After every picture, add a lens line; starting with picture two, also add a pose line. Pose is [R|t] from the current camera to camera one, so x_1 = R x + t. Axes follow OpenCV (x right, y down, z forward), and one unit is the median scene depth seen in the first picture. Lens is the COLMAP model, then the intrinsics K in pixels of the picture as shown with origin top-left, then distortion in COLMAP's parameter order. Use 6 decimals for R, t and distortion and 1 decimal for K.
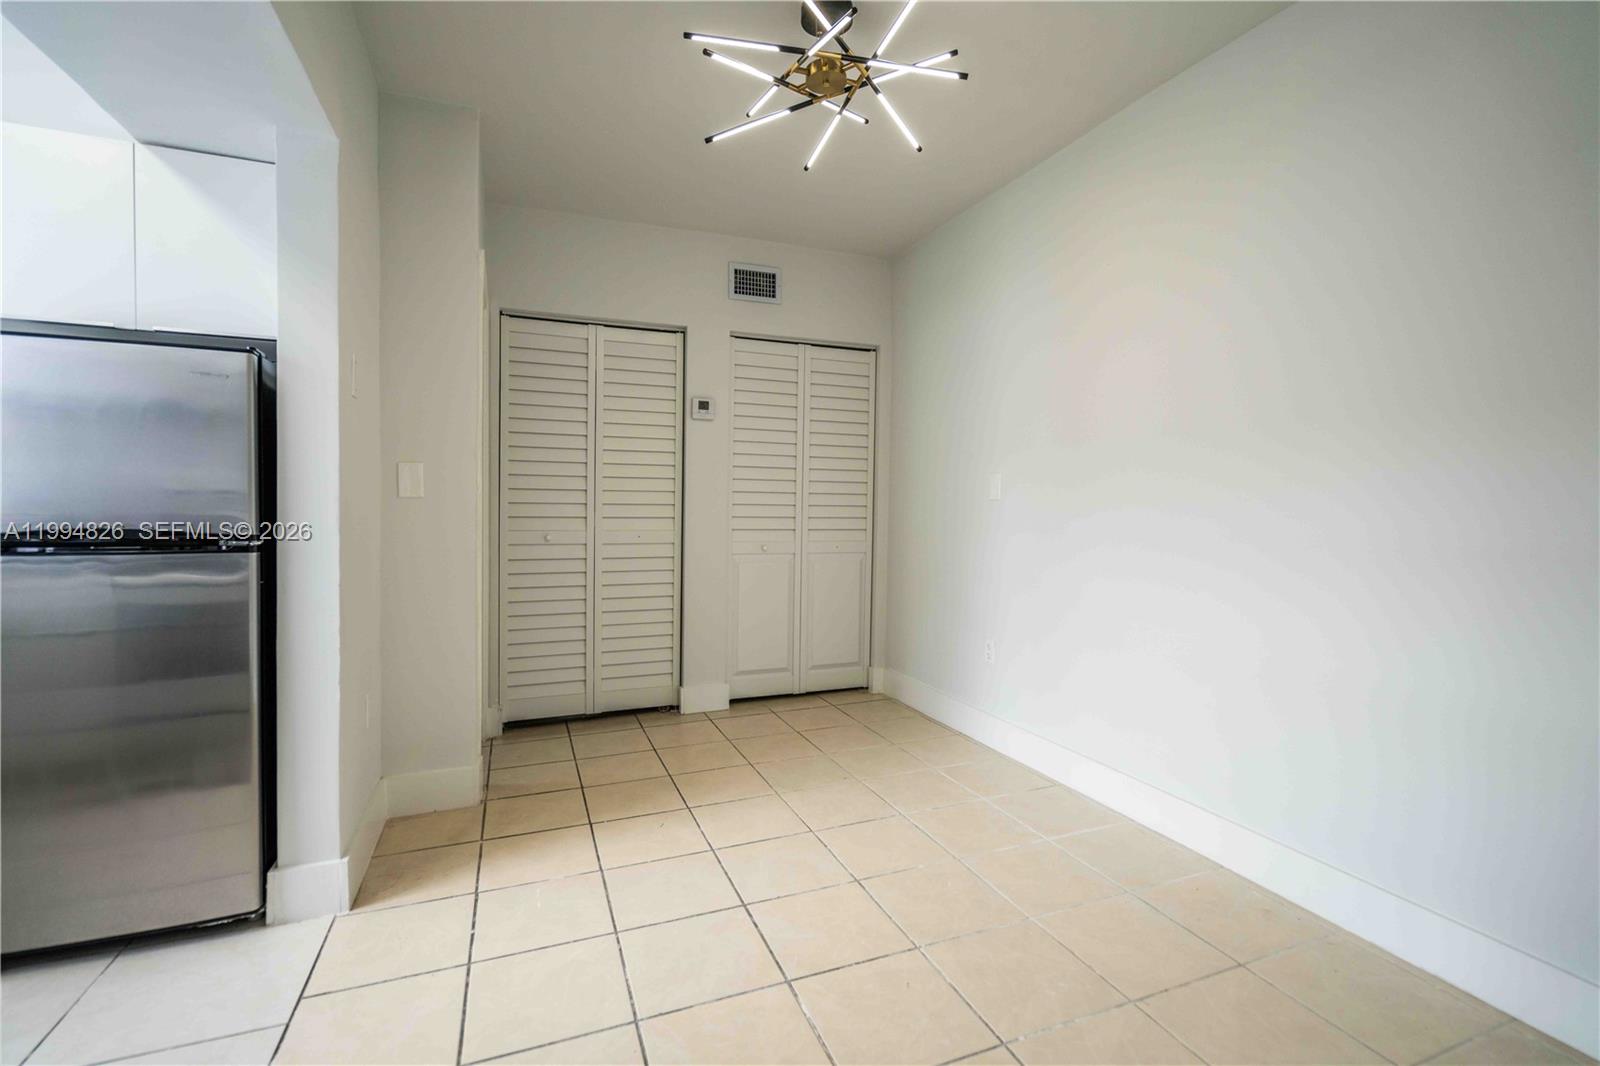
lens RADIAL K [[726.5, 0, 809.6], [0, 726.5, 521.3], [0, 0, 1]] dist [0.001005, 0.000245]
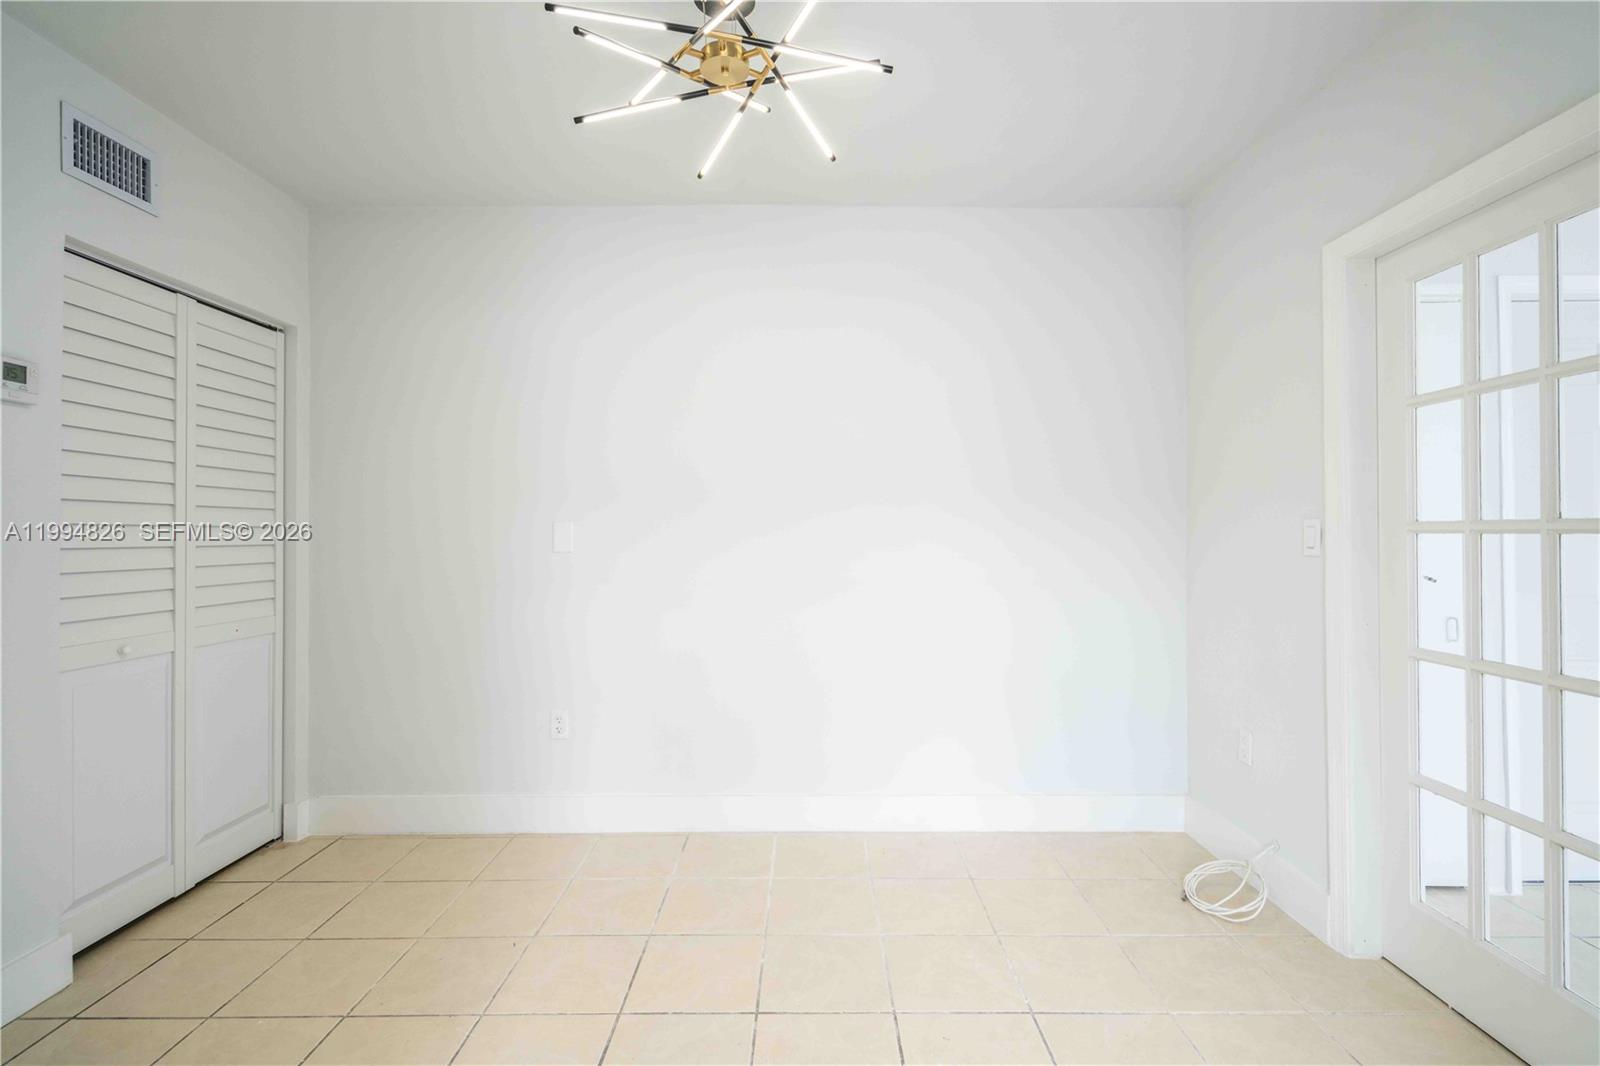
lens RADIAL K [[726.5, 0, 809.6], [0, 726.5, 521.3], [0, 0, 1]] dist [0.001005, 0.000245]
pose [[0.372328, 0.002813, 0.928097, -0.380326], [0.025034, 0.999601, -0.013073, -0.040157], [-0.927764, 0.028102, 0.372109, 0.320901]]
